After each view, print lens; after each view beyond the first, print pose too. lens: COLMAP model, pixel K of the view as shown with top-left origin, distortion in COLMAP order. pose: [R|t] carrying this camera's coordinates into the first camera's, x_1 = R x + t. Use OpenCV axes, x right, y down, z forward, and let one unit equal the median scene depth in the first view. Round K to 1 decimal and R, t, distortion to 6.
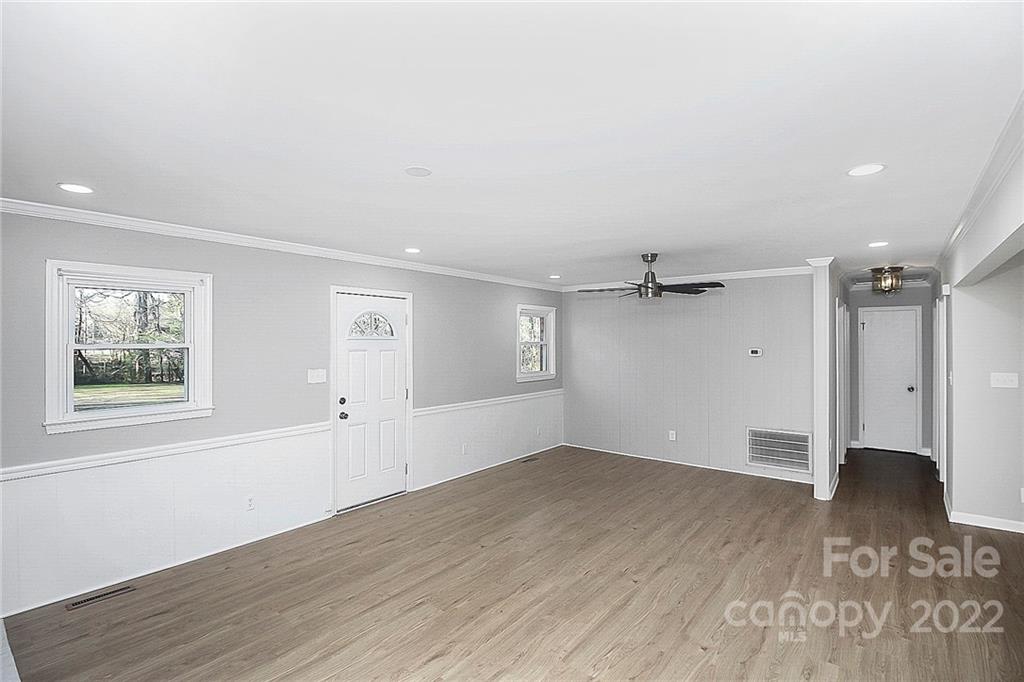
lens RADIAL K [[480.3, 0, 515.7], [0, 480.3, 337.6], [0, 0, 1]] dist [-0.006339, -0.006988]
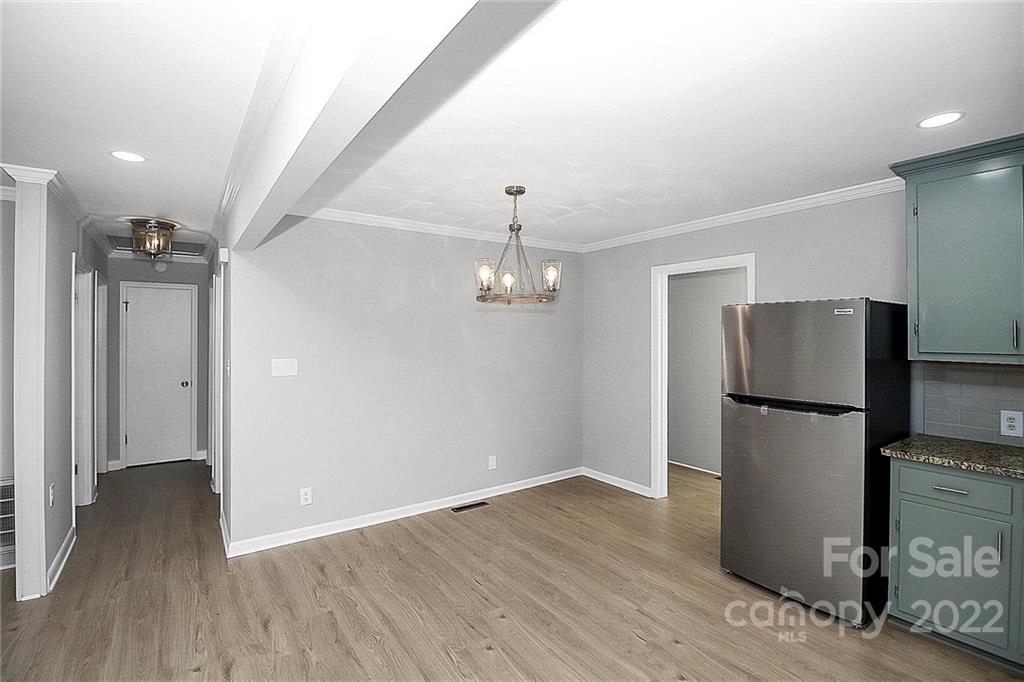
lens RADIAL K [[480.3, 0, 510.6], [0, 480.3, 333.6], [0, 0, 1]] dist [-0.006339, -0.006988]
pose [[0.287589, 0.002698, 0.957750, 0.271345], [-0.008440, 0.999964, -0.000283, 0.021840], [-0.957717, -0.008002, 0.287602, 0.303150]]
